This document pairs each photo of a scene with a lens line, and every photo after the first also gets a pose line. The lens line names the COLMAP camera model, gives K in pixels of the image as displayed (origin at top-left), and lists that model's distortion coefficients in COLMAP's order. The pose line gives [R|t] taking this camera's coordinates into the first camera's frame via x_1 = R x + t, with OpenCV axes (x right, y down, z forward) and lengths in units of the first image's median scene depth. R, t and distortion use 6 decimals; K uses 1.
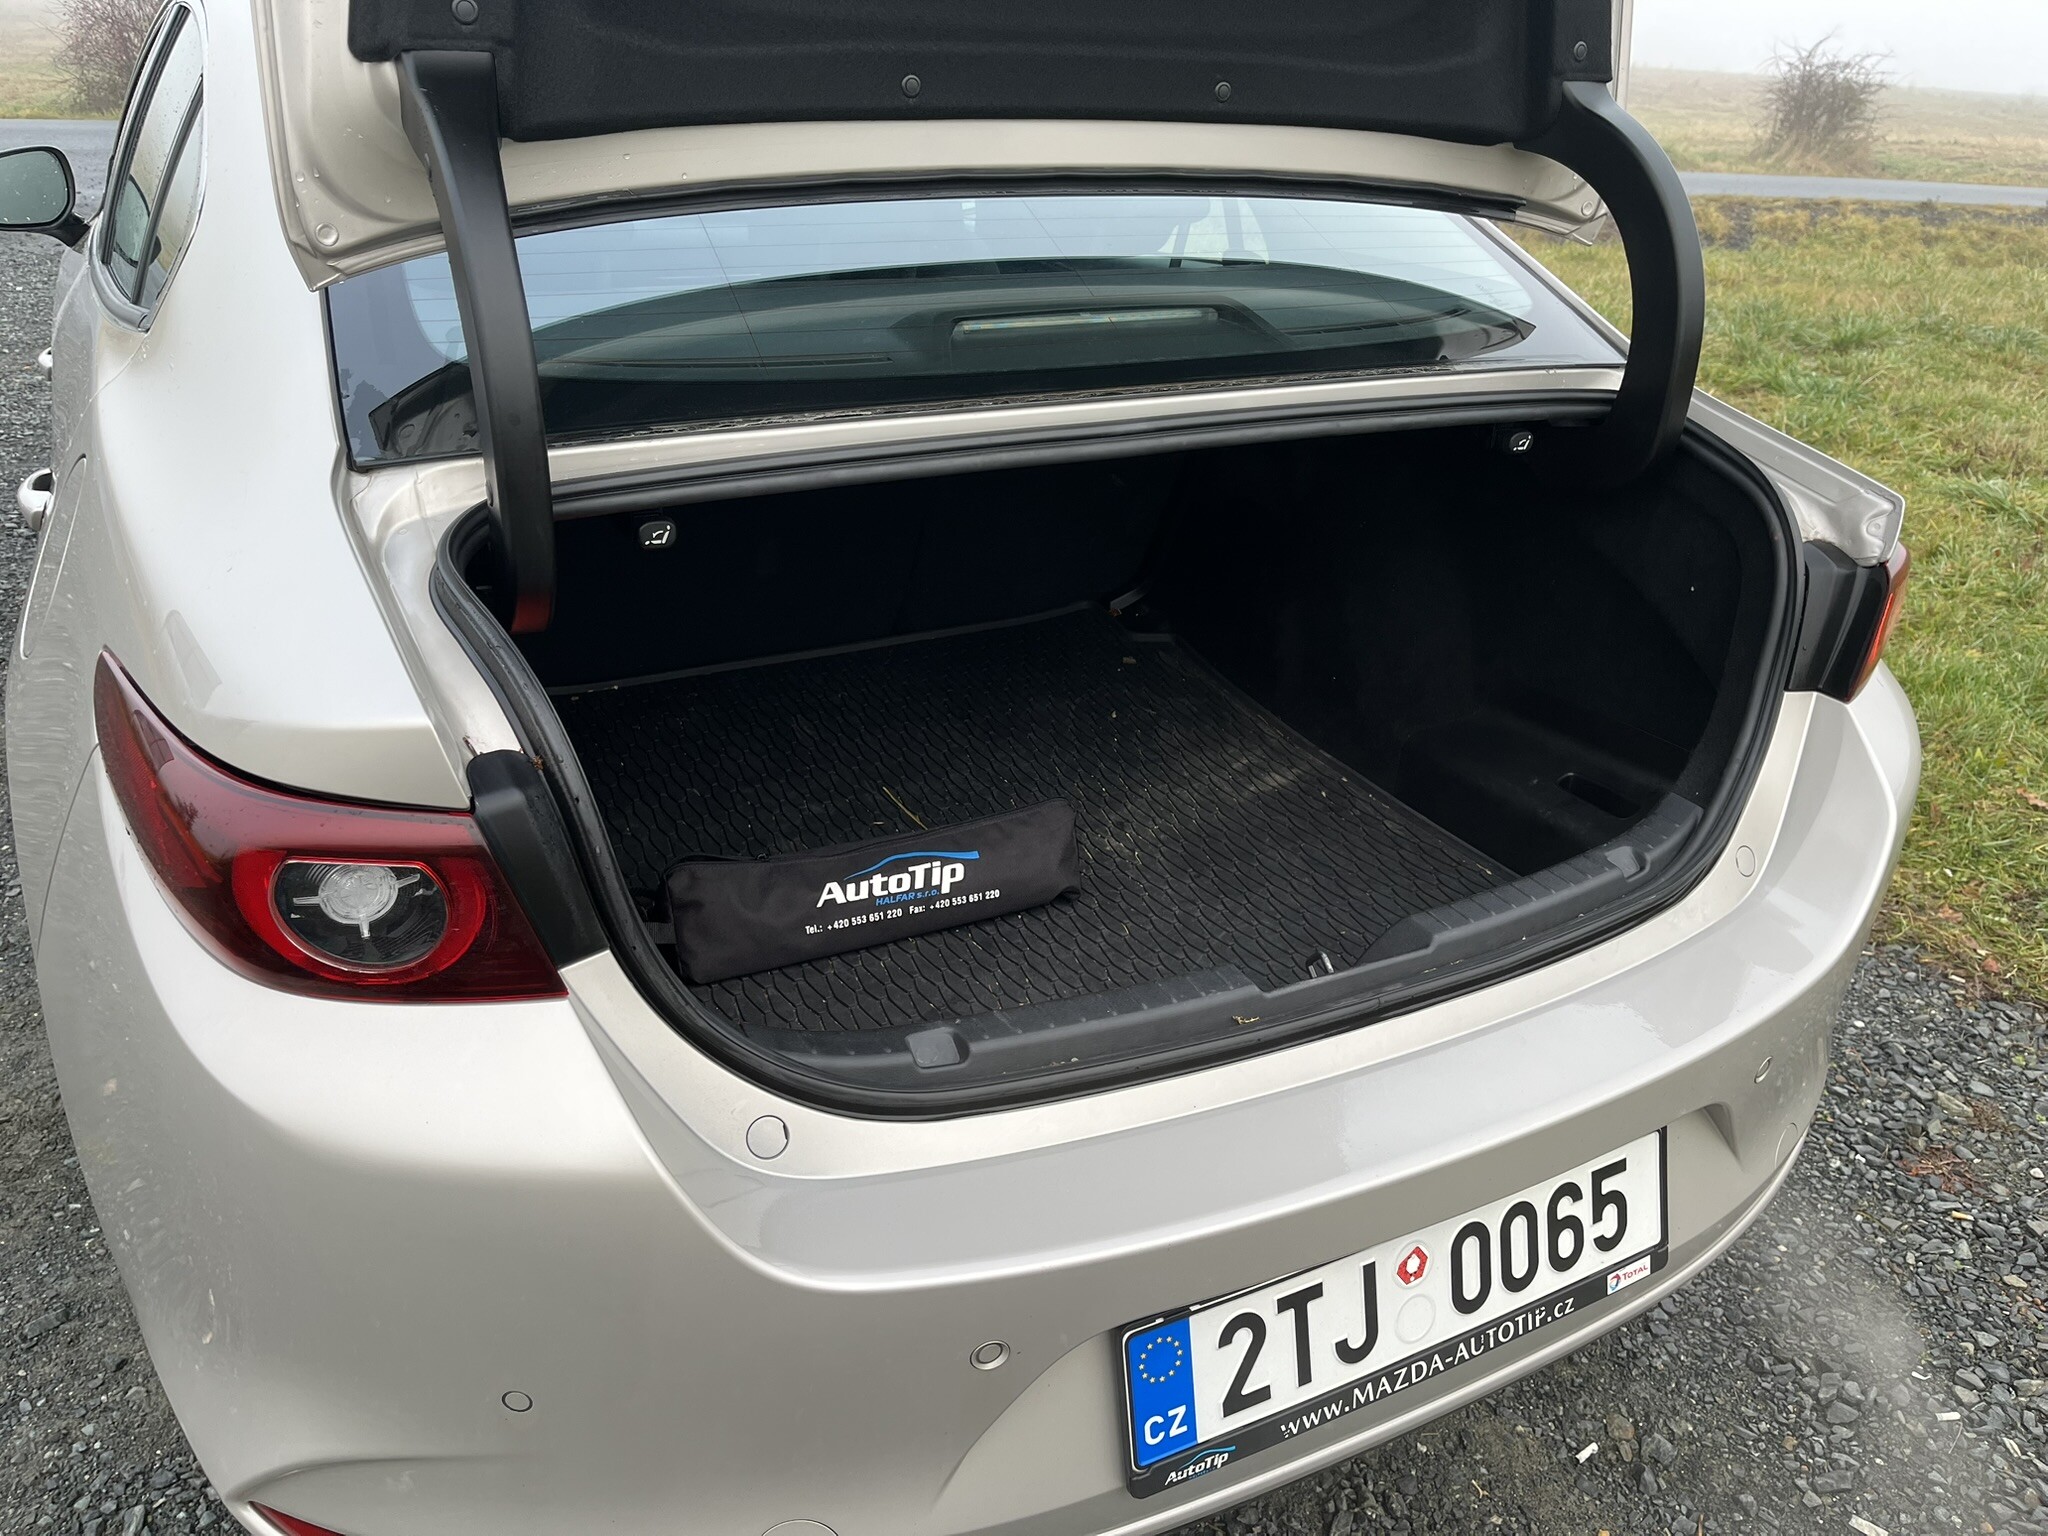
lens RADIAL K [[1577.9, 0, 1063.1], [0, 1577.9, 800.1], [0, 0, 1]] dist [0.033078, -0.057632]
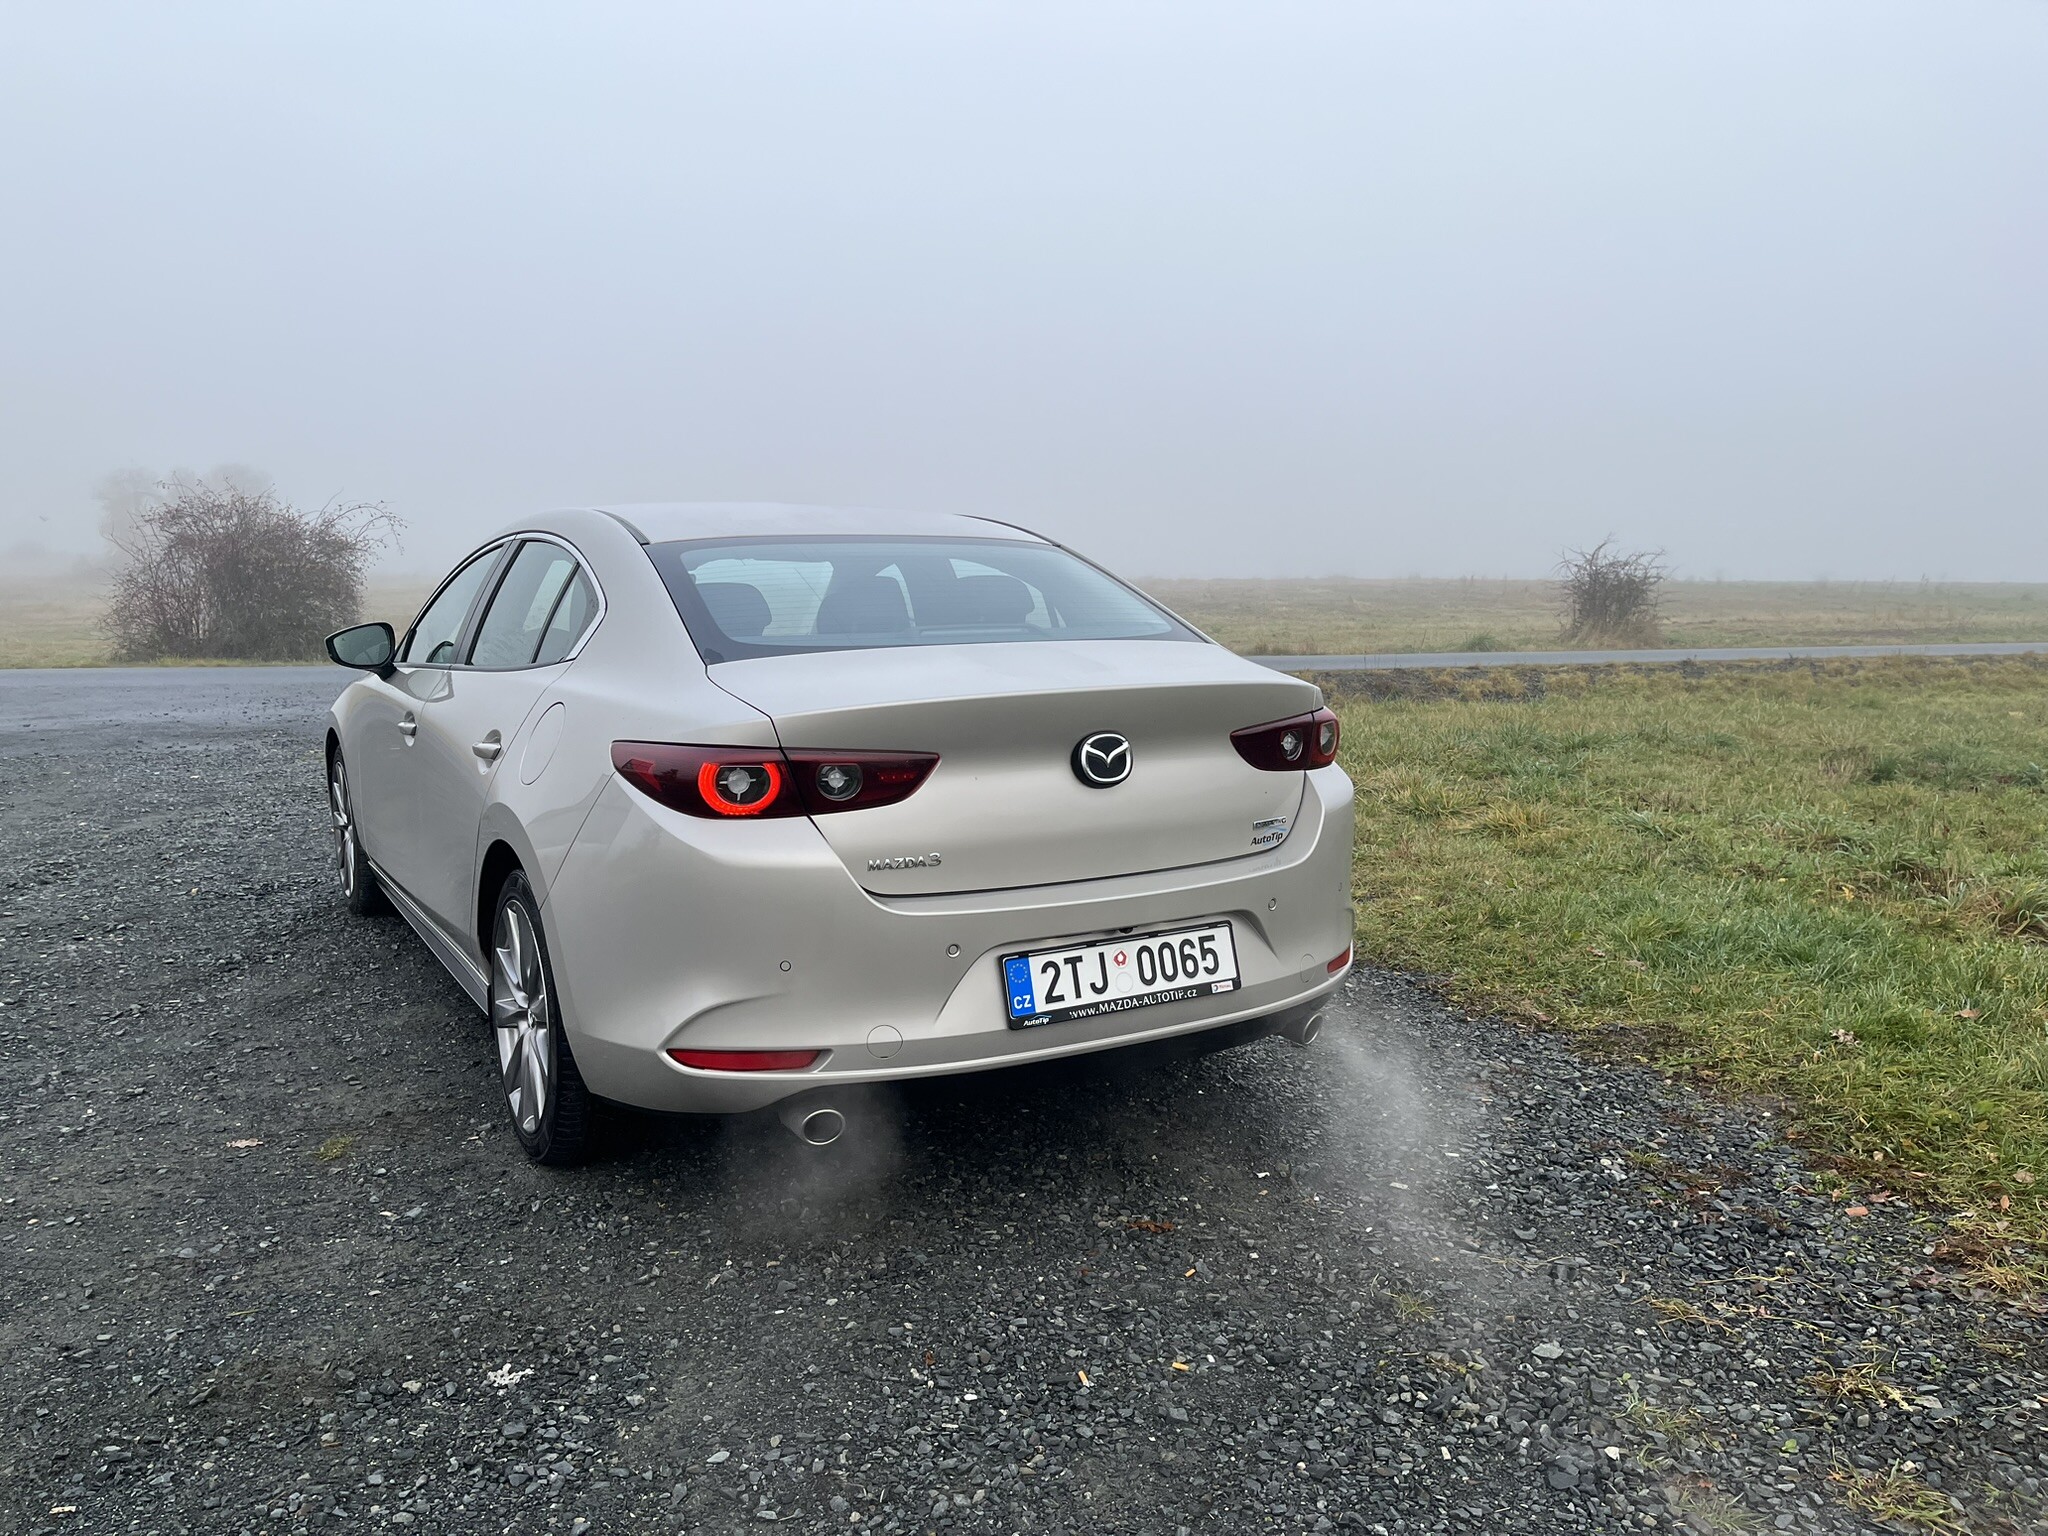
lens RADIAL K [[1577.9, 0, 1021.8], [0, 1577.9, 769.4], [0, 0, 1]] dist [0.033078, -0.057632]
pose [[0.998092, -0.054013, 0.029928, 0.005489], [0.060799, 0.944328, -0.323338, 0.750134], [-0.010797, 0.324541, 0.945810, -1.354327]]
